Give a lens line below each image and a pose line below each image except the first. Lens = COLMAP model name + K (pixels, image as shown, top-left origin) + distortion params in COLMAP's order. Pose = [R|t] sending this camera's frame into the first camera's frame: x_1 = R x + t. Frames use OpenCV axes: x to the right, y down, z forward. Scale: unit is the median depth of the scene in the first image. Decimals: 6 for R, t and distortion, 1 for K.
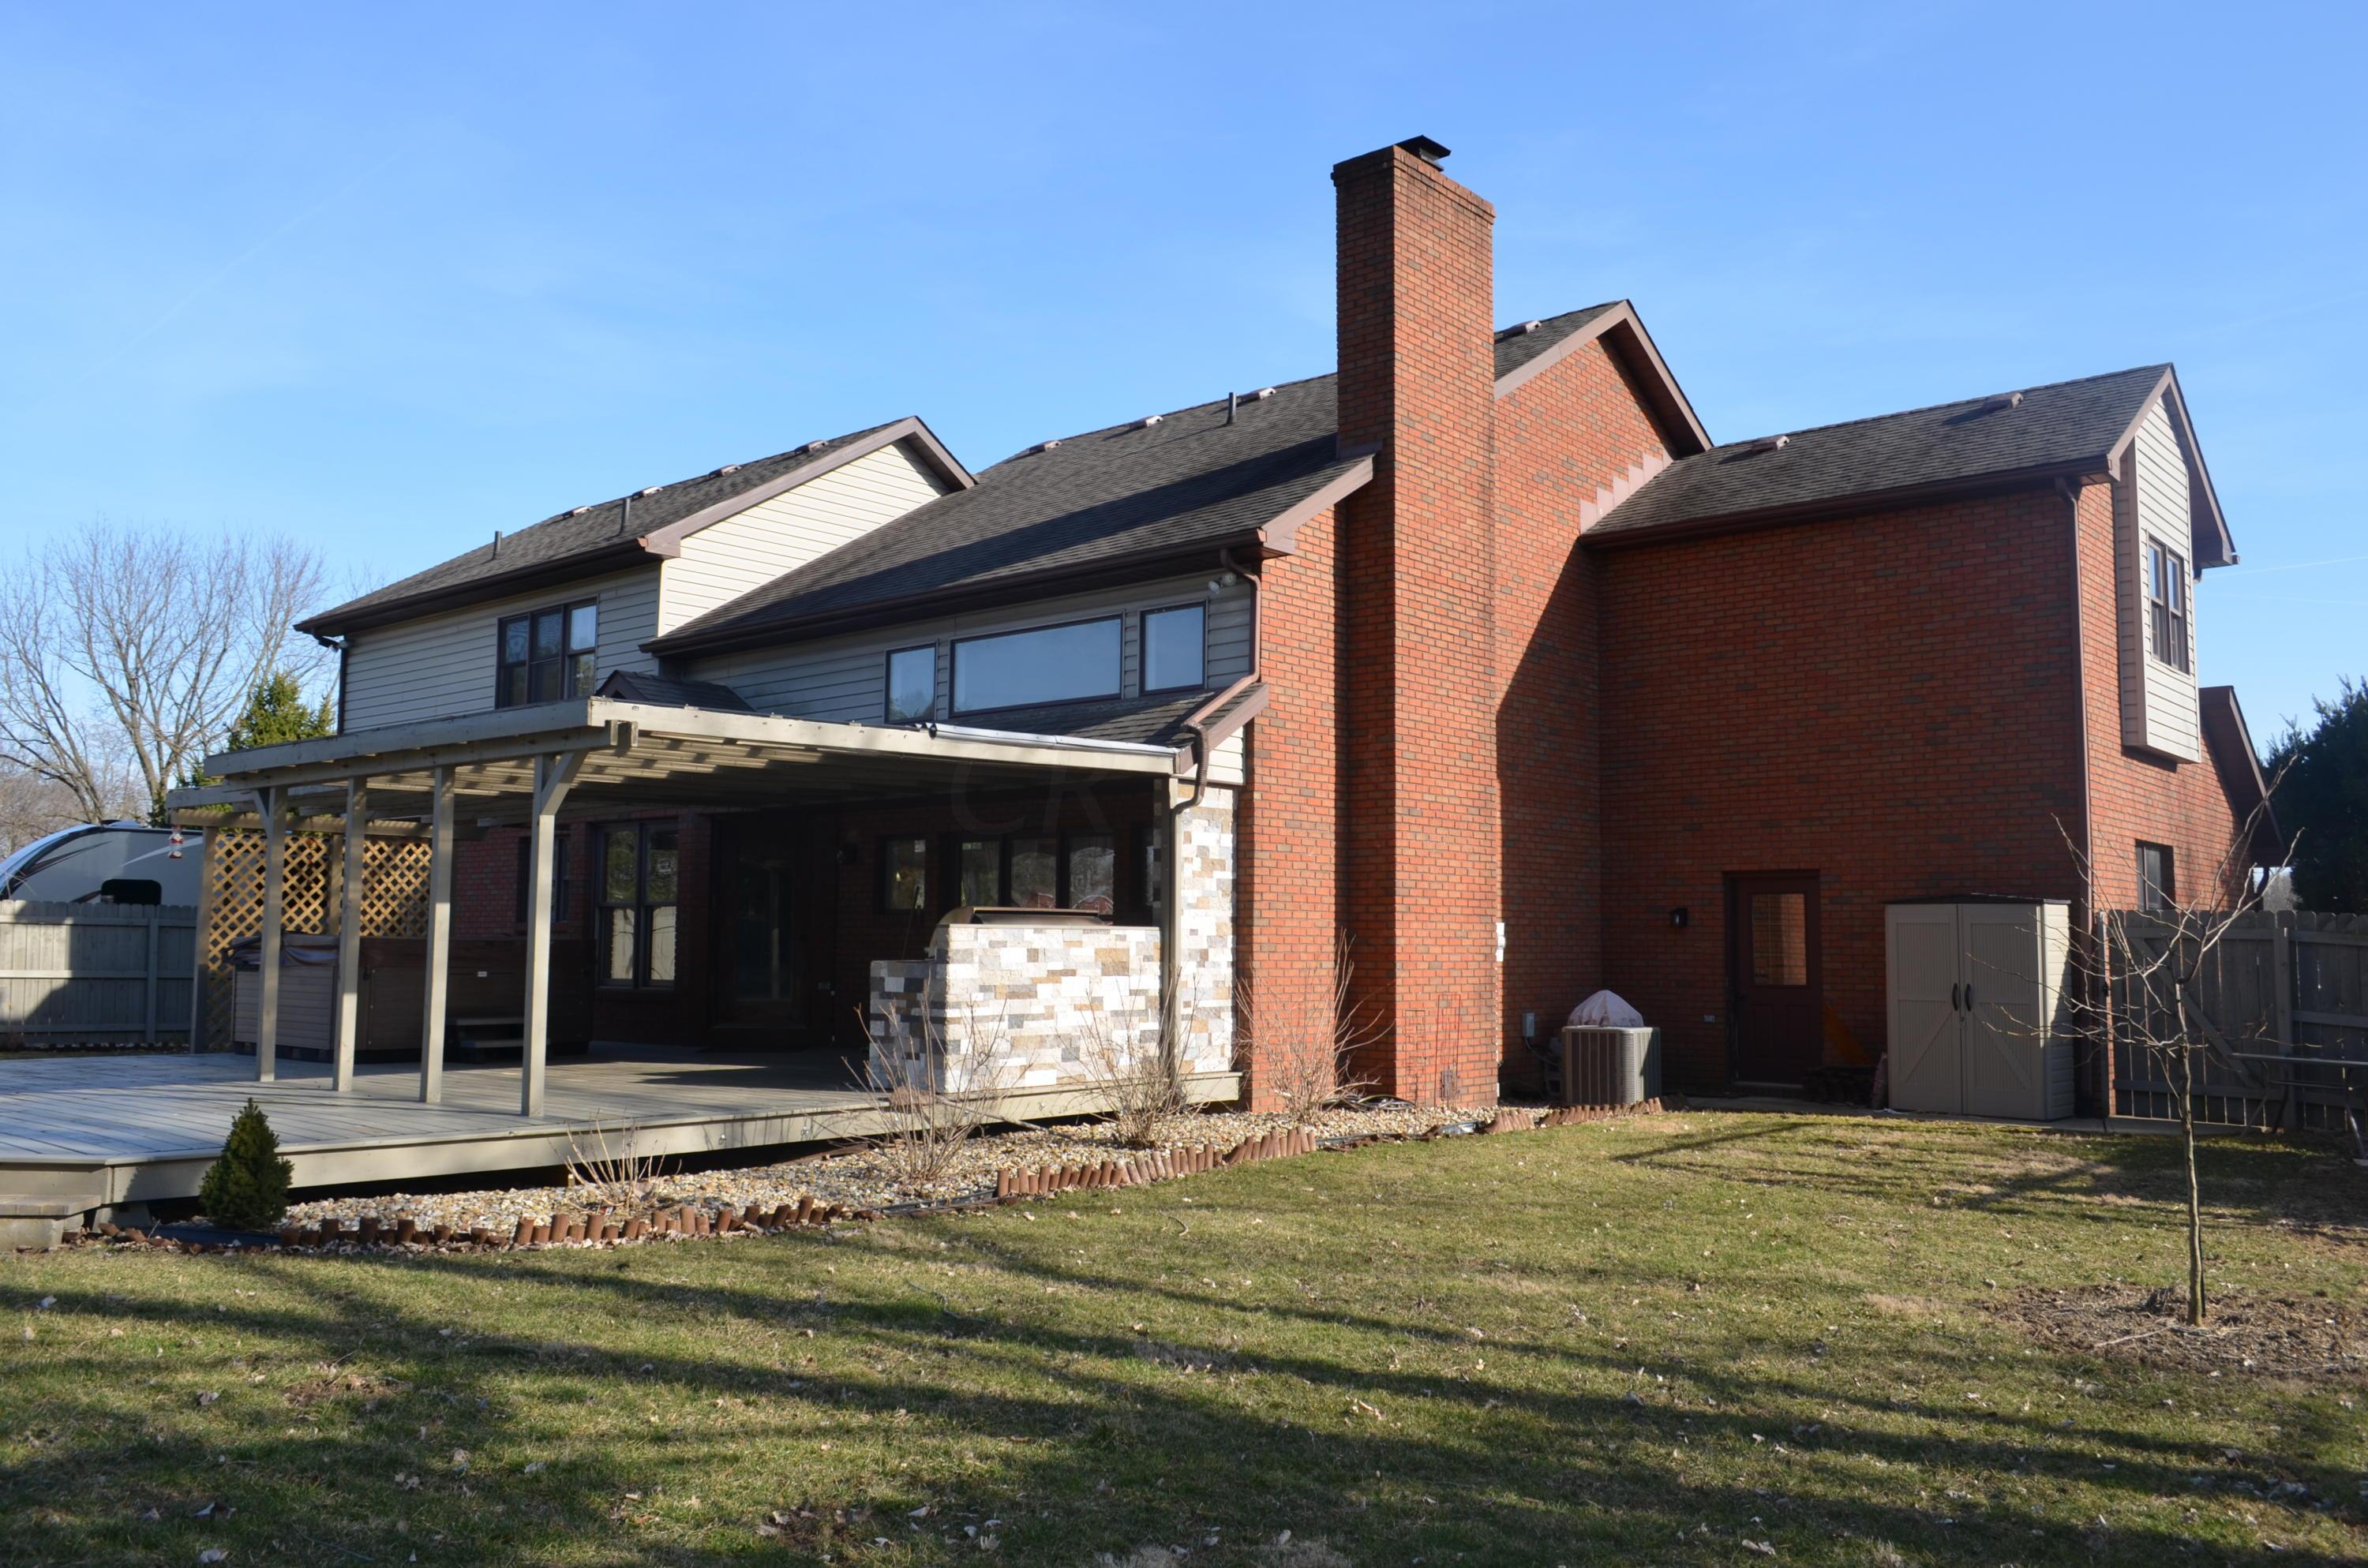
lens RADIAL K [[1871.6, 0, 1199.8], [0, 1871.6, 775.2], [0, 0, 1]] dist [-0.005309, 0.004108]
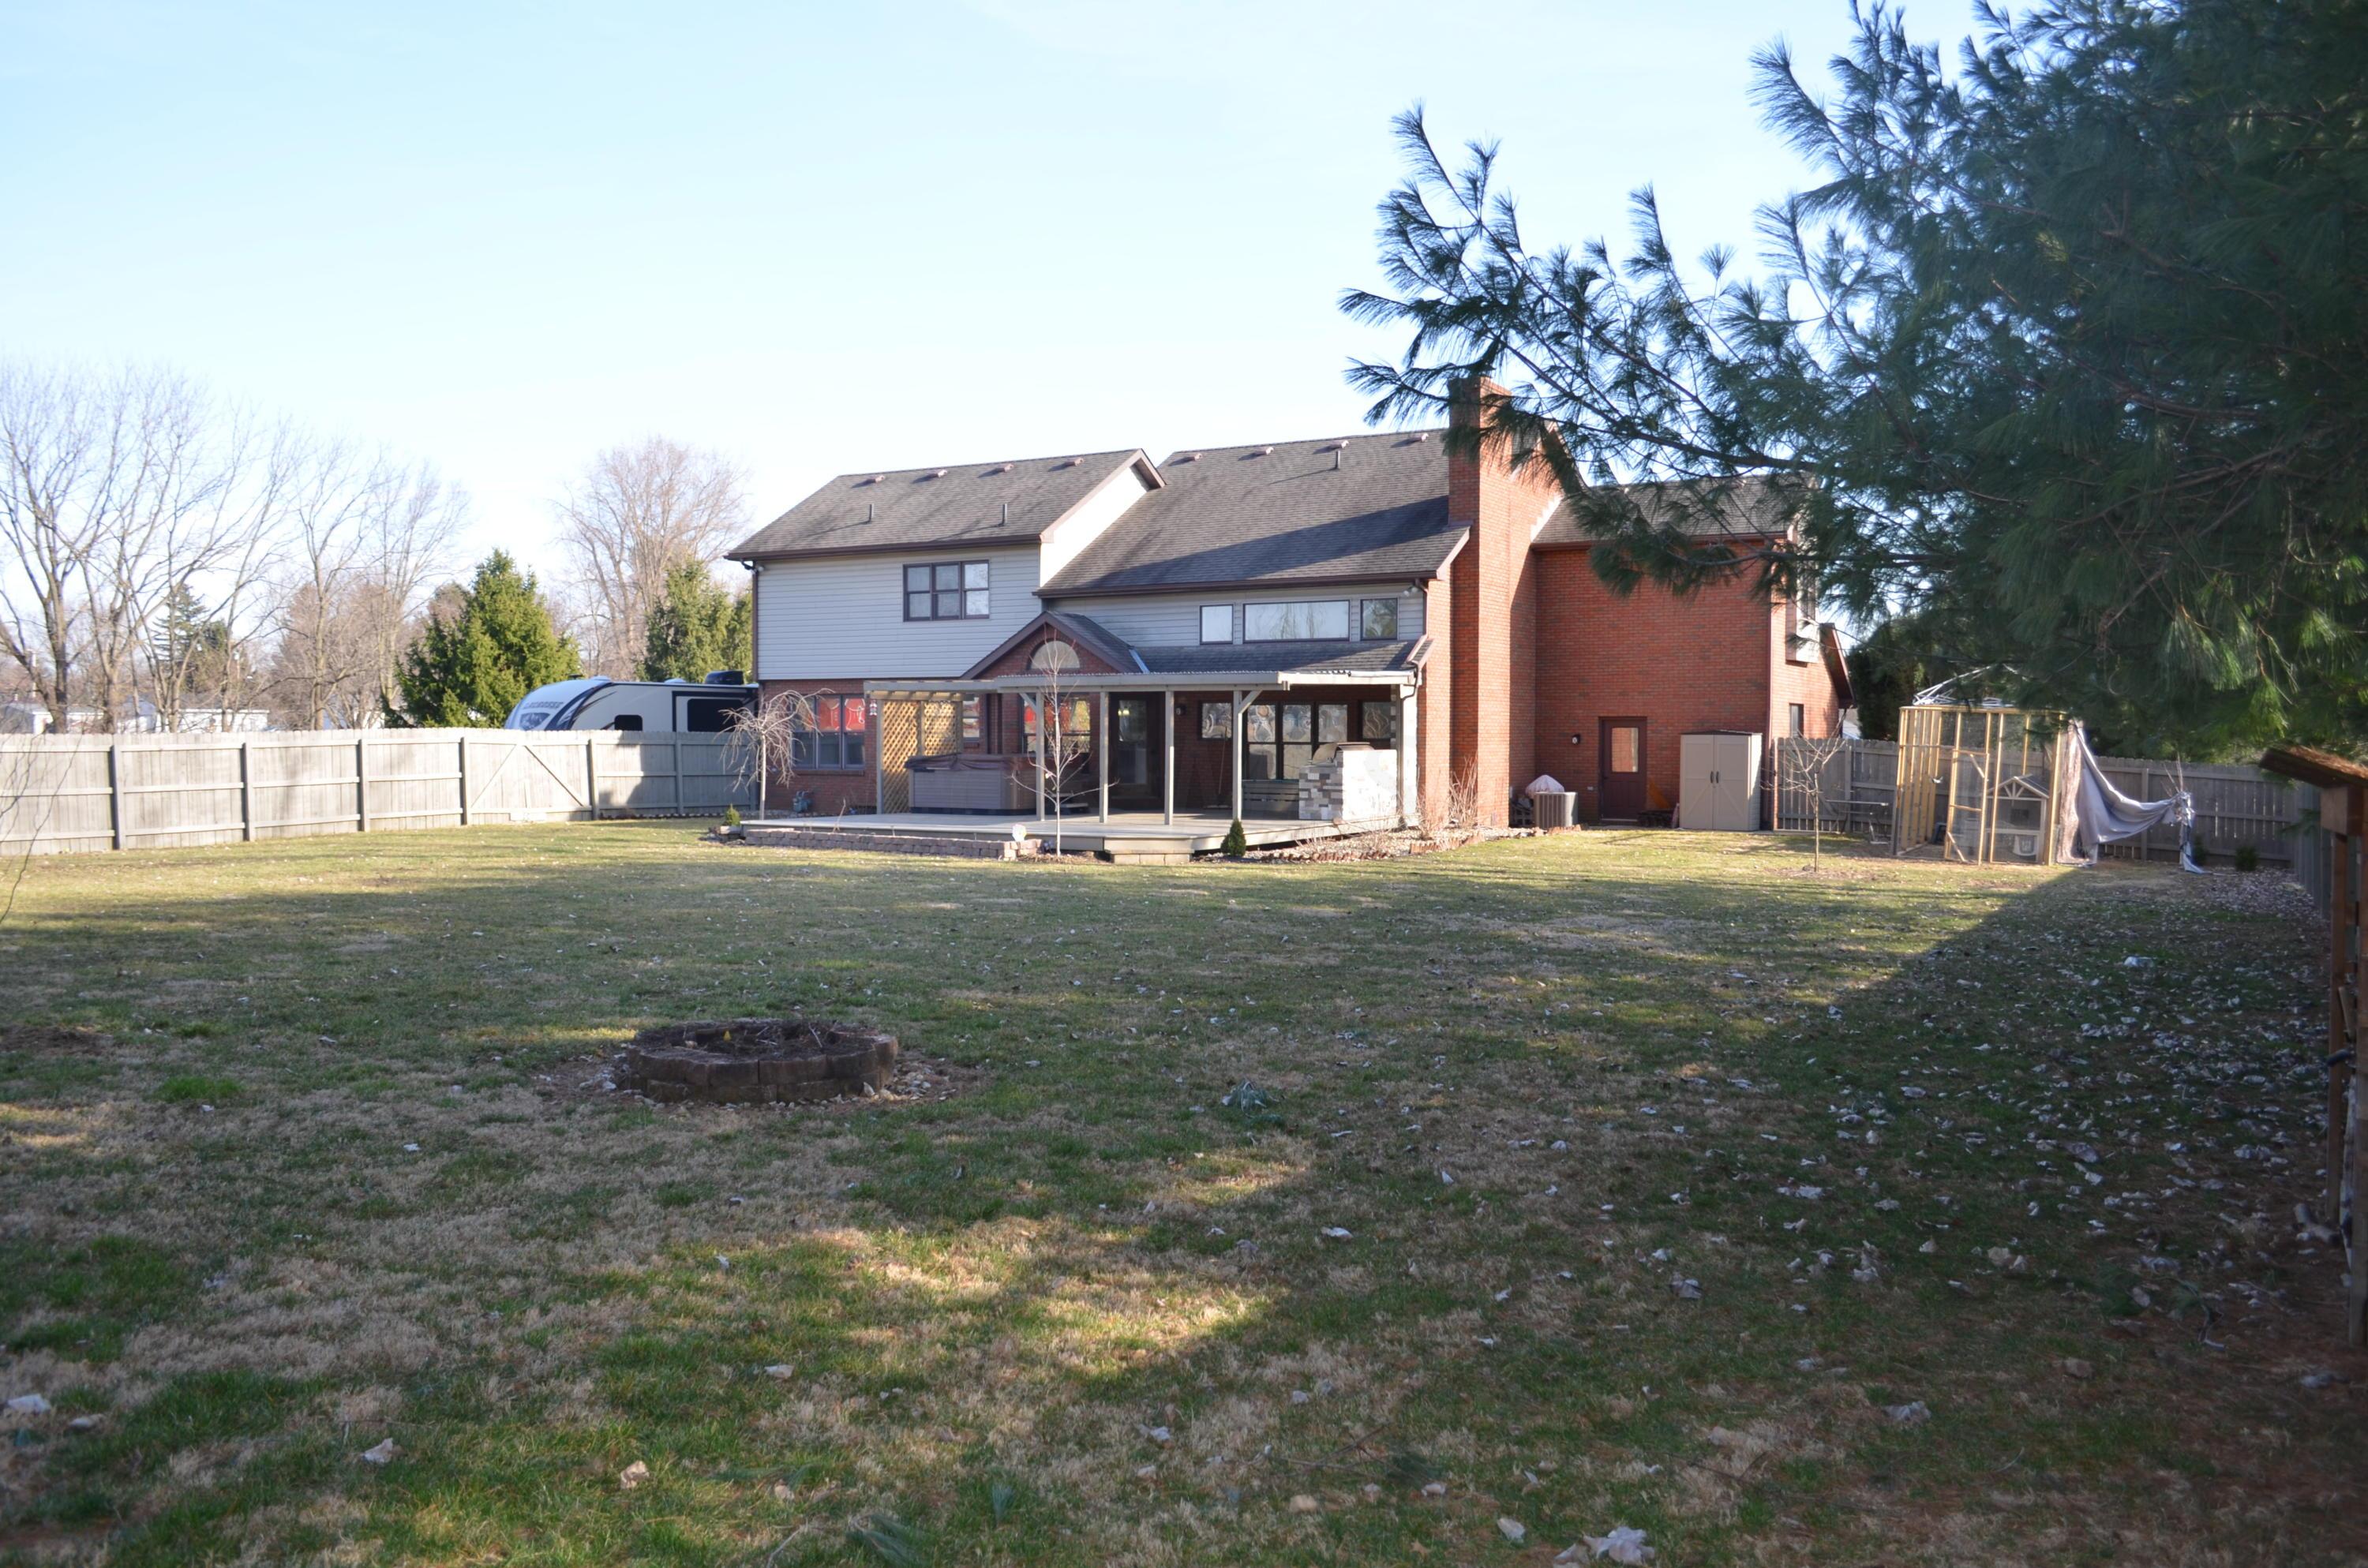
lens RADIAL K [[1871.6, 0, 1172.9], [0, 1871.6, 786.8], [0, 0, 1]] dist [-0.005309, 0.004108]
pose [[0.983993, -0.010403, 0.177906, -0.600231], [-0.011553, 0.992471, 0.121936, -0.128638], [-0.177835, -0.122040, 0.976464, -1.019525]]
